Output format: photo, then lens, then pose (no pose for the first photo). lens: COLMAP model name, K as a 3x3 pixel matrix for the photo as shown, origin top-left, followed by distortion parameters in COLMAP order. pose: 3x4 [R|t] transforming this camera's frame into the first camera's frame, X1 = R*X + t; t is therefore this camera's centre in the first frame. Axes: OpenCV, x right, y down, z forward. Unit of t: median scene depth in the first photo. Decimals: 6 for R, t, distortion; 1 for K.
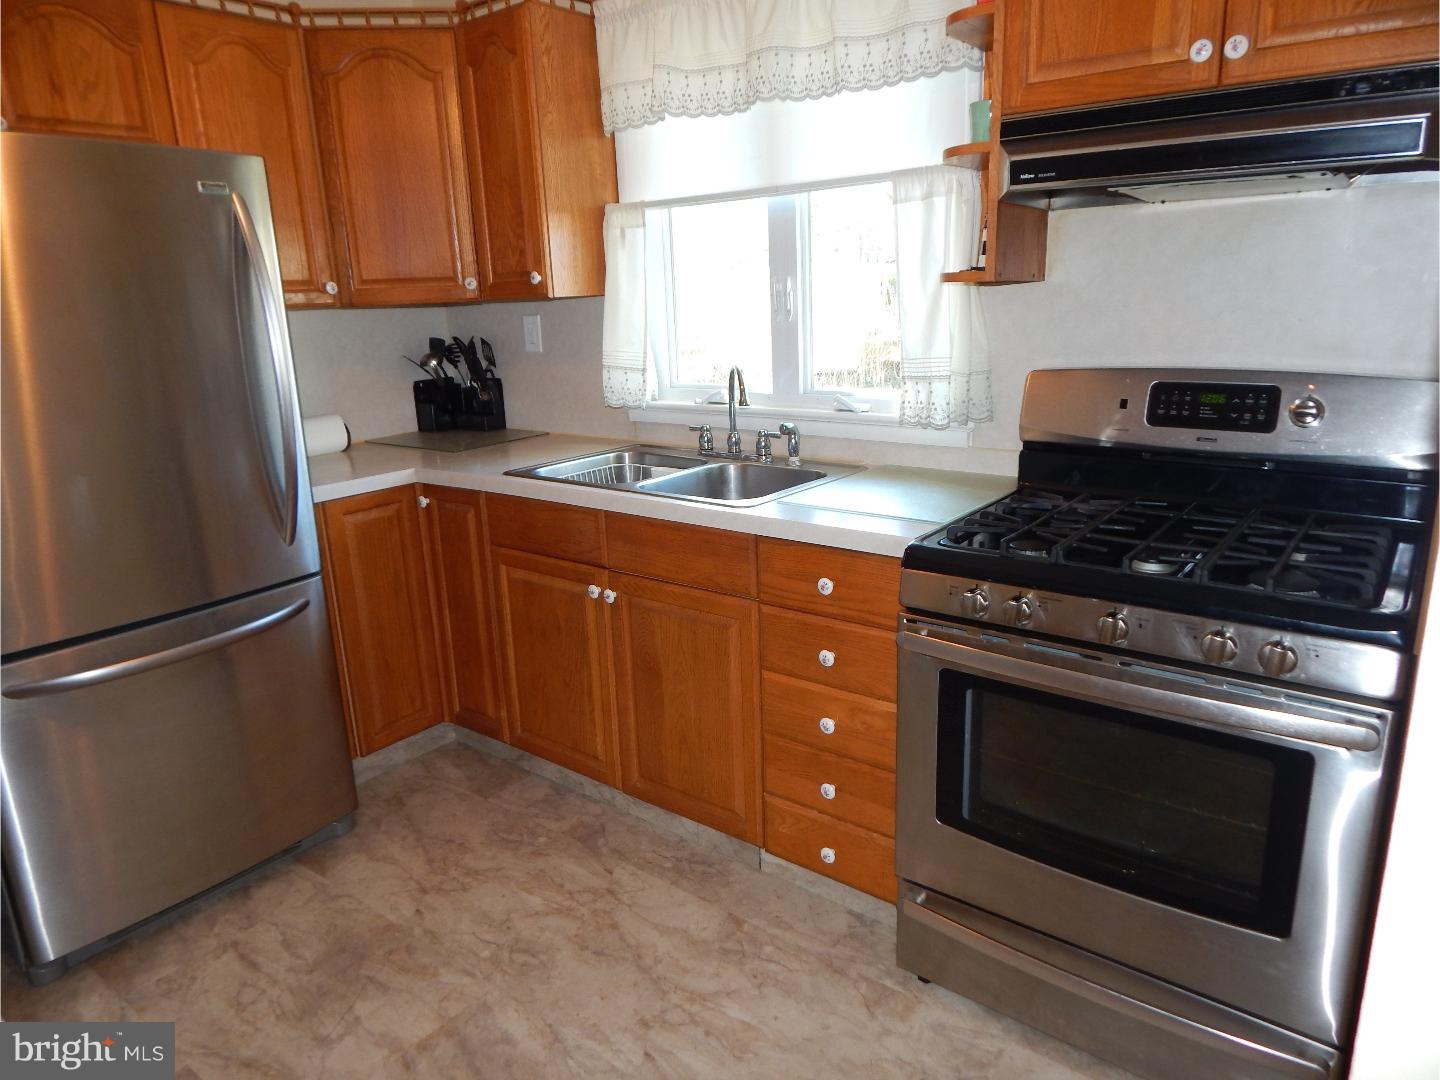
lens RADIAL K [[947.1, 0, 727.9], [0, 947.1, 536.5], [0, 0, 1]] dist [0.006700, -0.002533]
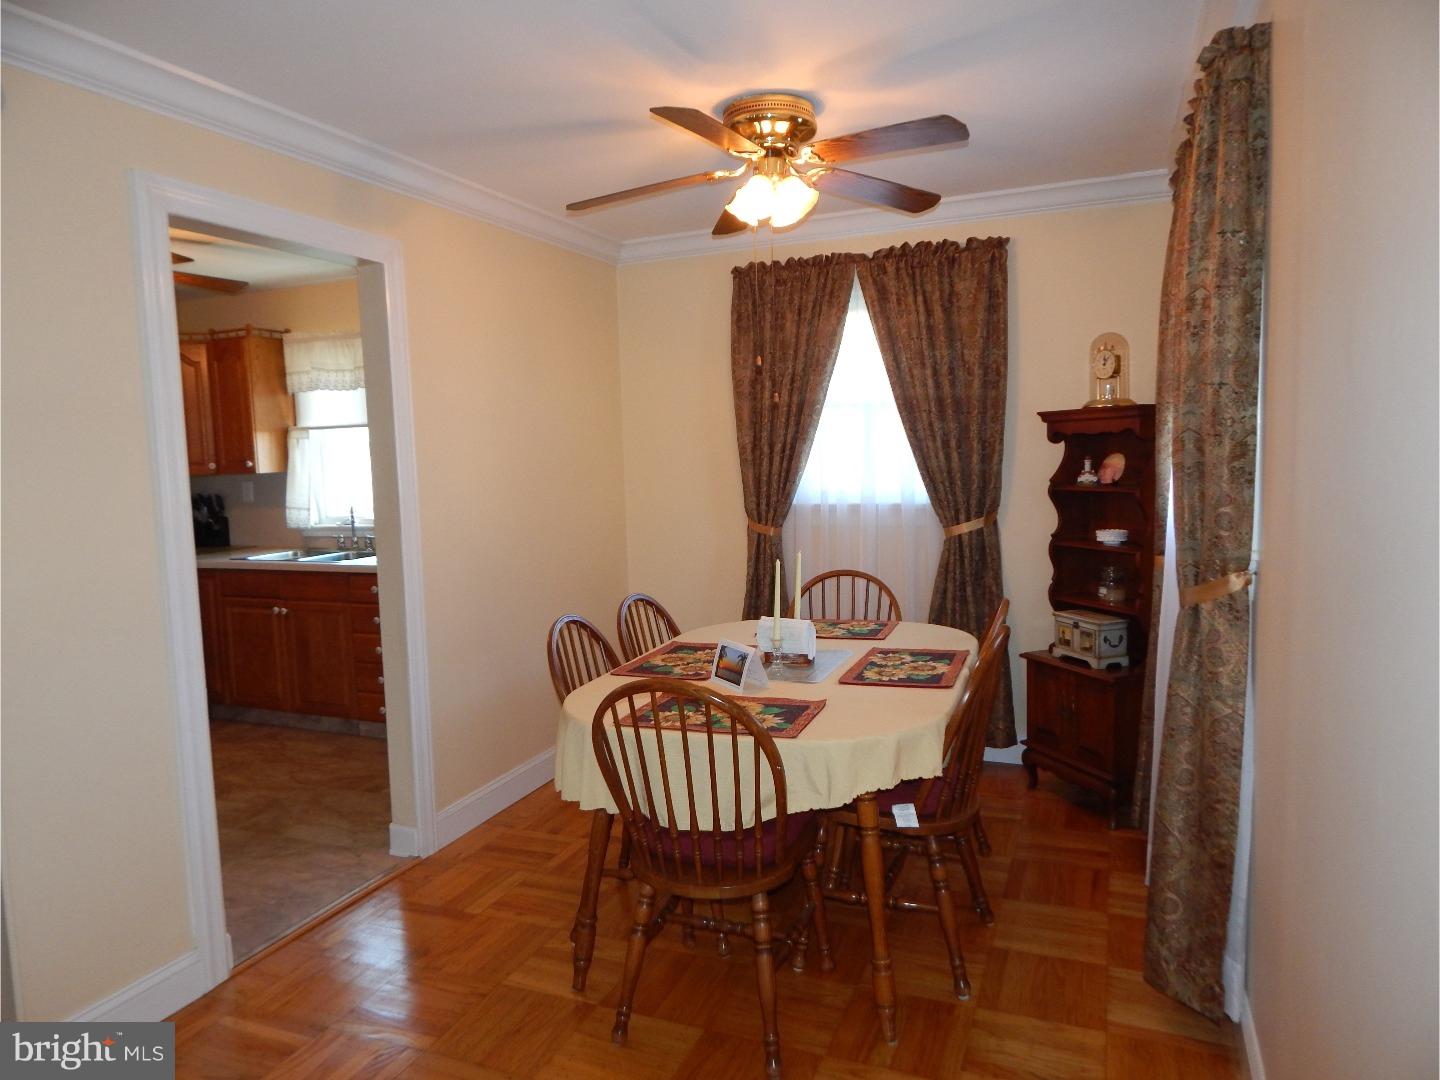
lens RADIAL K [[947.1, 0, 712.3], [0, 947.1, 535.6], [0, 0, 1]] dist [0.006700, -0.002533]
pose [[0.967873, -0.018639, 0.250749, 0.233276], [0.060785, 0.985014, -0.161410, 0.253483], [-0.243983, 0.171466, 0.954501, -1.098354]]
